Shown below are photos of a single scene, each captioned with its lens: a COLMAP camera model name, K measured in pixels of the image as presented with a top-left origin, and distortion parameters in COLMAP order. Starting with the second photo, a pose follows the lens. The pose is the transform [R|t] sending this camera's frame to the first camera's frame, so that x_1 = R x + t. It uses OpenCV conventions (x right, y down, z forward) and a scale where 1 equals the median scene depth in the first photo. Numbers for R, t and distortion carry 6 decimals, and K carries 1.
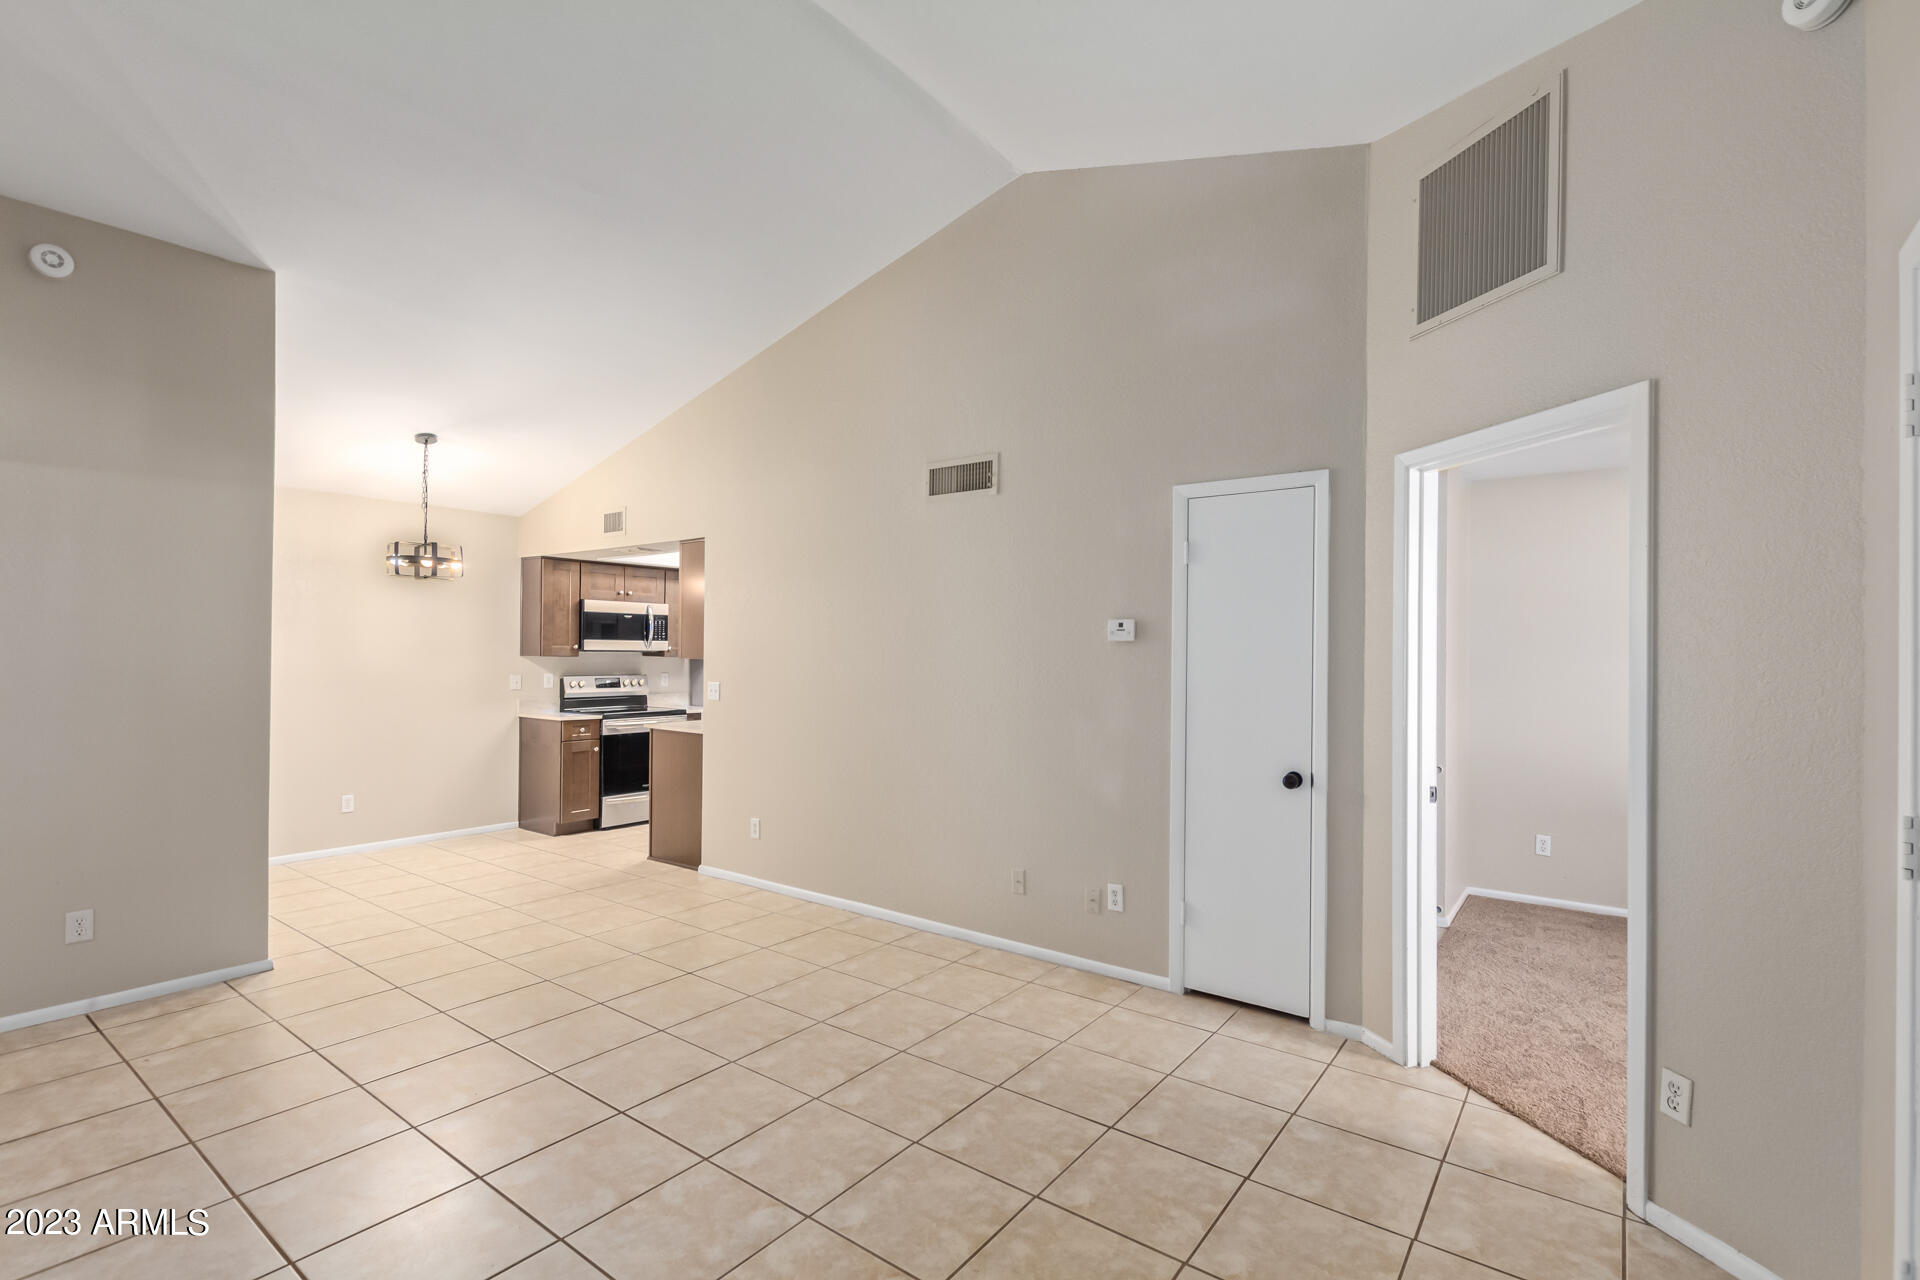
lens RADIAL K [[855.8, 0, 978.3], [0, 855.8, 655.6], [0, 0, 1]] dist [0.000454, 0.000219]
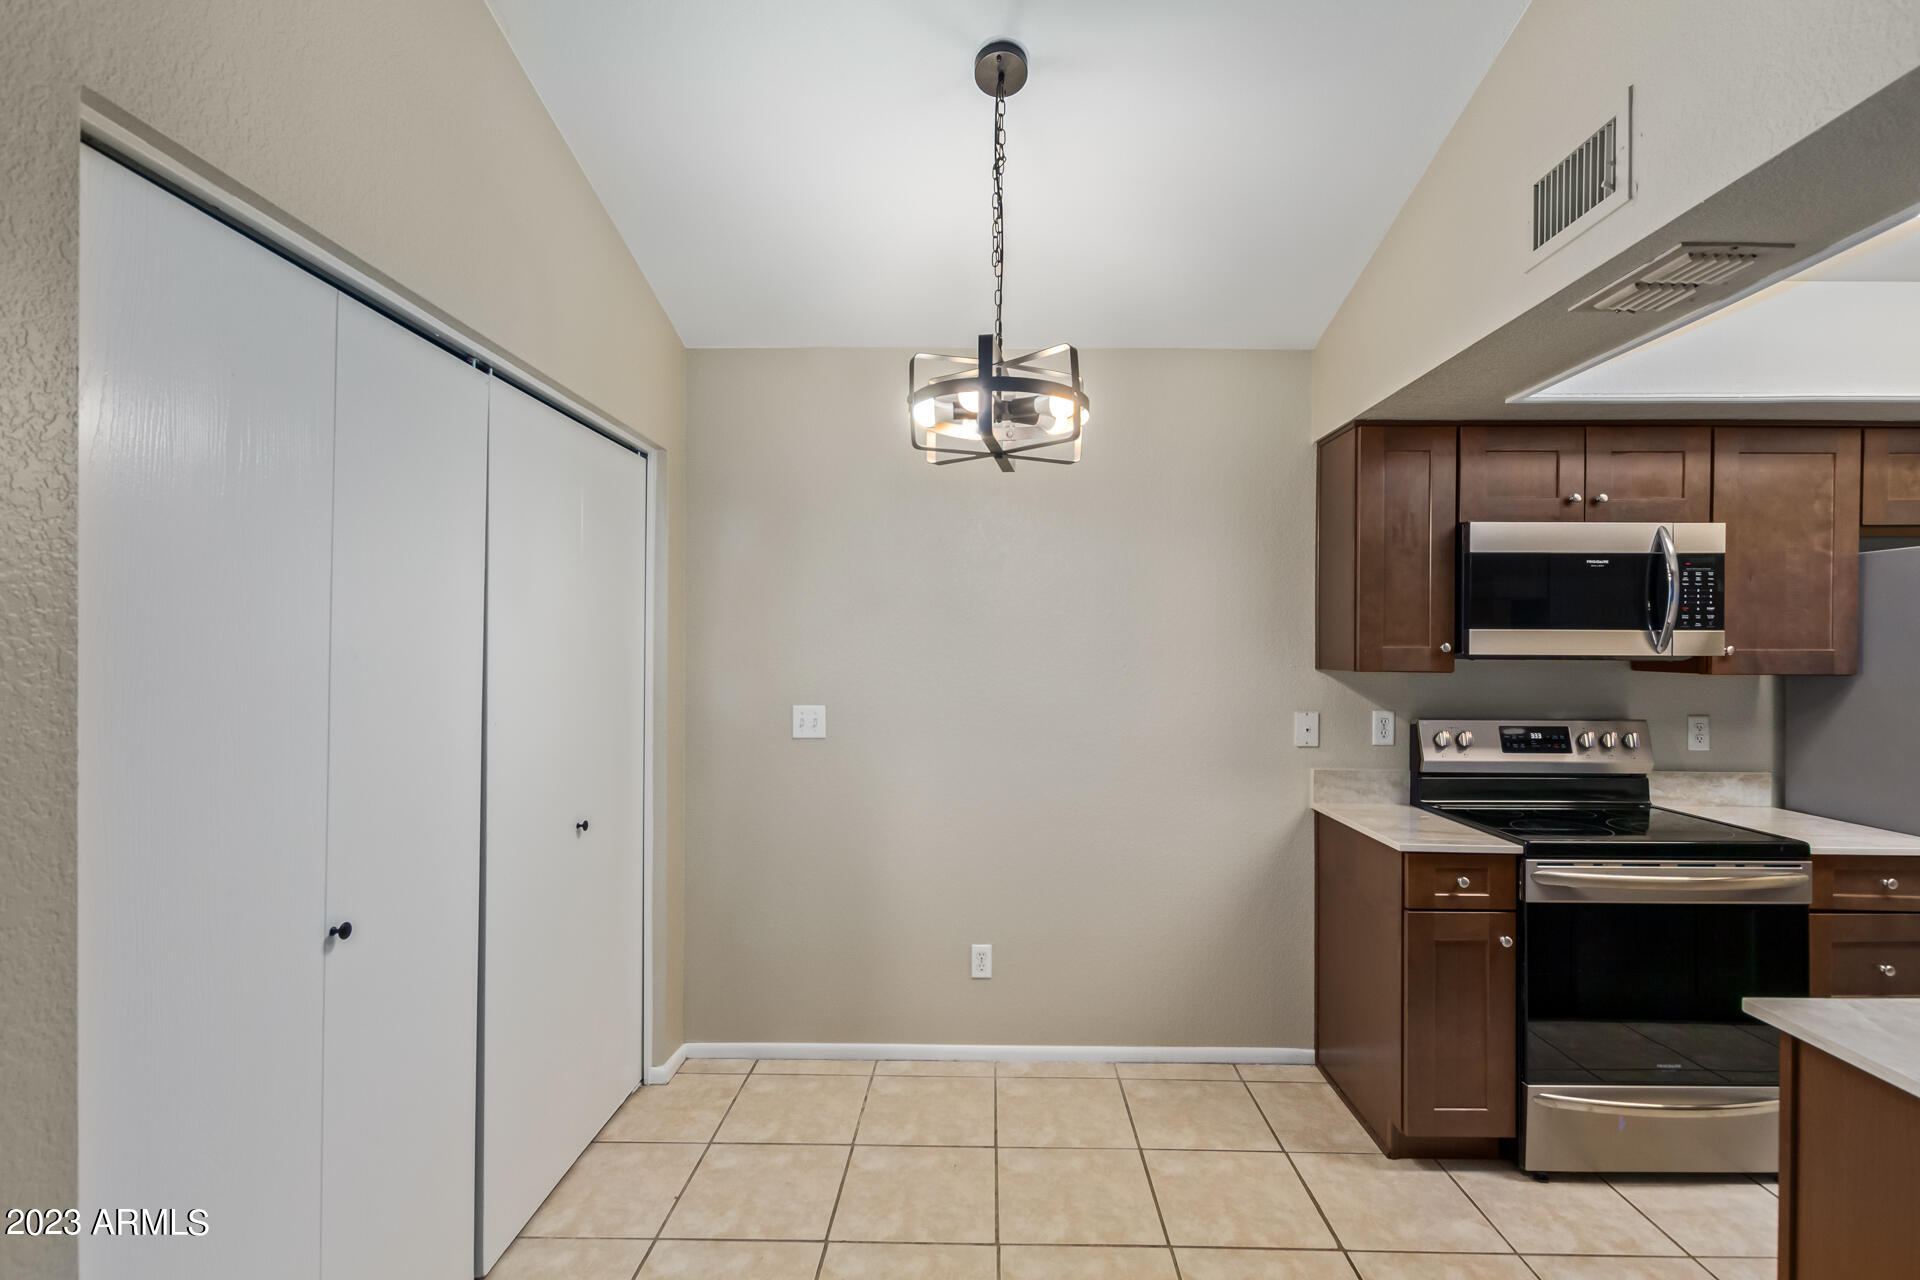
lens RADIAL K [[888.9, 0, 971.3], [0, 888.9, 642.9], [0, 0, 1]] dist [0.000864, 0.000095]
pose [[0.579339, -0.008105, -0.815046, -0.265429], [-0.002163, 0.999932, -0.011481, -0.007157], [0.815084, 0.008414, 0.579282, 0.588028]]
